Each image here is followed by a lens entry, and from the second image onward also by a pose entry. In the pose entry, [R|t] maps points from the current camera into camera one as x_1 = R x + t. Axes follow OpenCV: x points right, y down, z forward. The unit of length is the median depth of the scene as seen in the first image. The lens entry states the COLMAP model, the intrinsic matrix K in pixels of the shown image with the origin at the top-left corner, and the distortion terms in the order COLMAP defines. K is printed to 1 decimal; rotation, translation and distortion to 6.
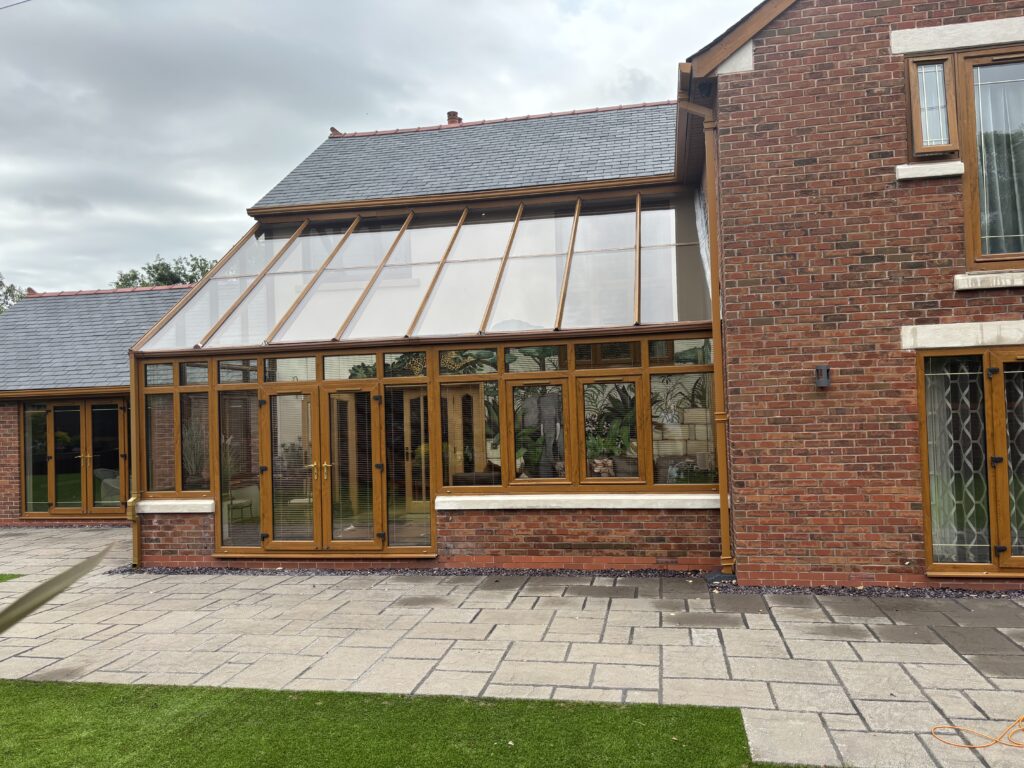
lens RADIAL K [[762.4, 0, 516.8], [0, 762.4, 390.0], [0, 0, 1]] dist [0.050987, -0.061327]
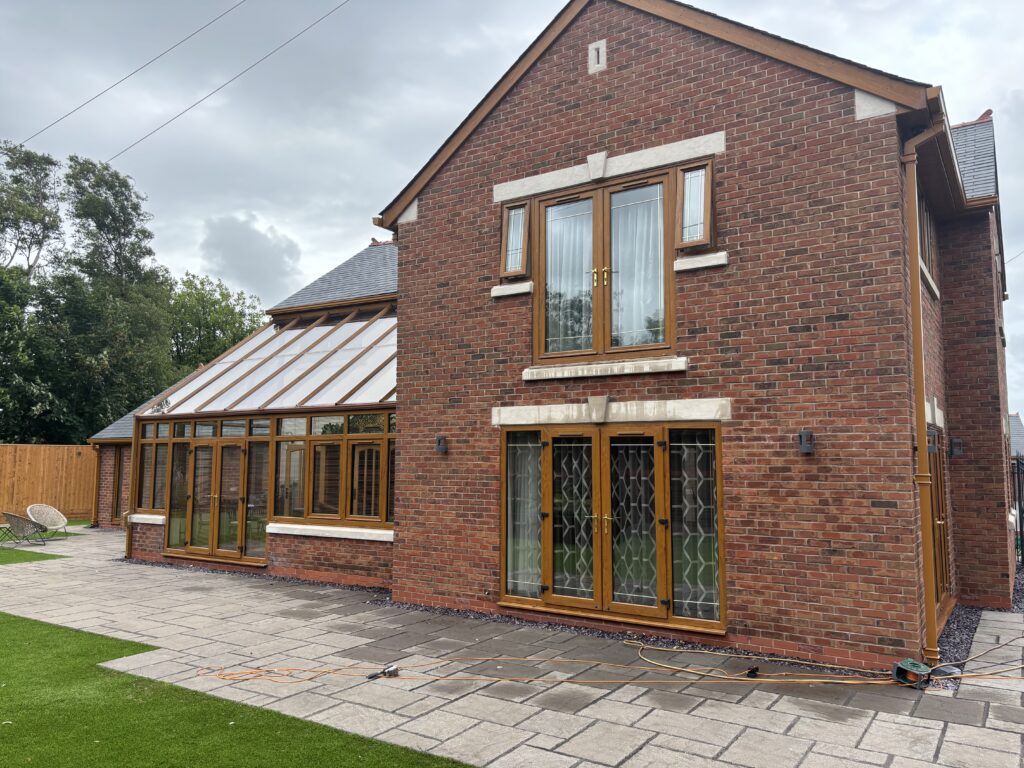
lens RADIAL K [[768.1, 0, 512.0], [0, 768.1, 384.0], [0, 0, 1]] dist [0.183445, -0.431019]
pose [[0.922675, -0.001636, -0.385576, 1.010464], [-0.025958, 0.997459, -0.066347, -0.036065], [0.384705, 0.071226, 0.920288, -0.190188]]
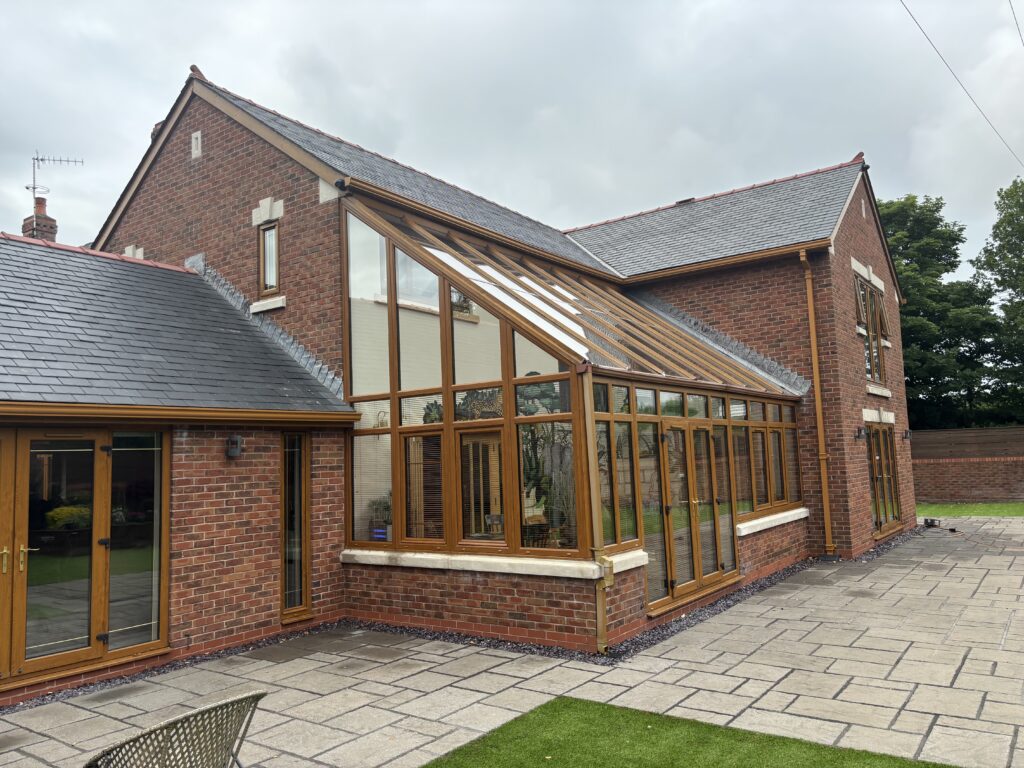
lens RADIAL K [[762.4, 0, 516.8], [0, 762.4, 390.0], [0, 0, 1]] dist [0.050987, -0.061327]
pose [[0.425505, 0.096564, 0.899789, -1.543415], [0.002357, 0.994169, -0.107807, 0.072483], [-0.904953, 0.047993, 0.422797, 0.943746]]
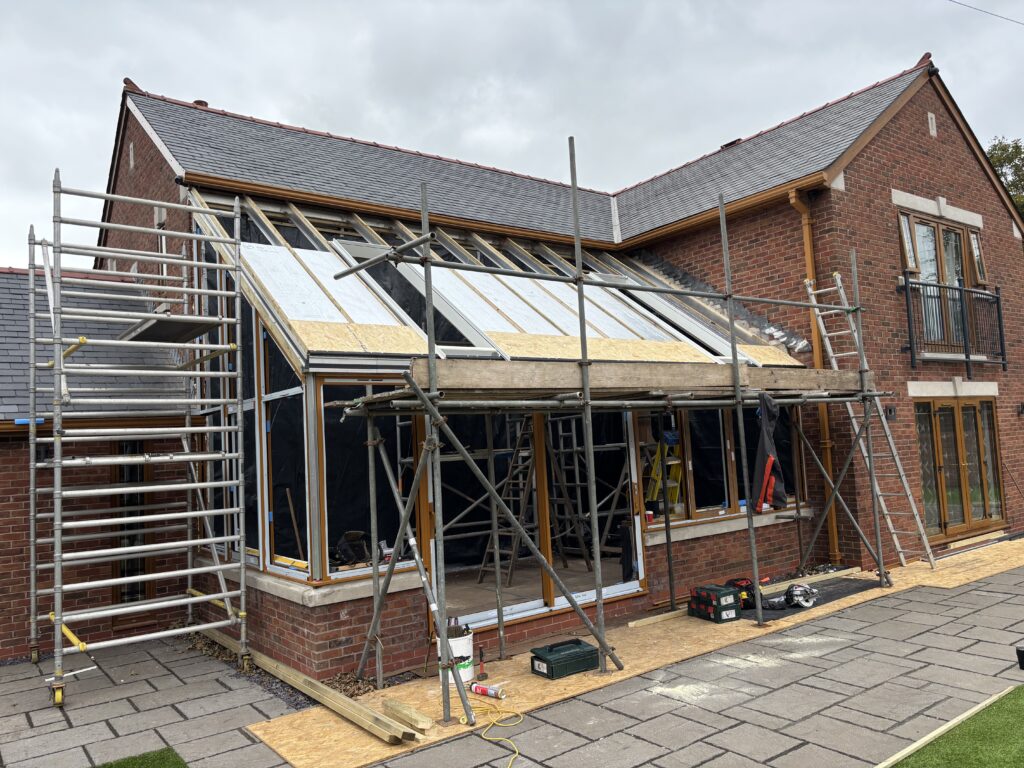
lens RADIAL K [[762.2, 0, 512.5], [0, 762.2, 396.6], [0, 0, 1]] dist [0.052690, -0.055087]
pose [[0.675883, 0.040529, 0.735894, -1.107760], [0.017285, 0.997341, -0.070803, 0.039593], [-0.736806, 0.060574, 0.673385, 0.540623]]
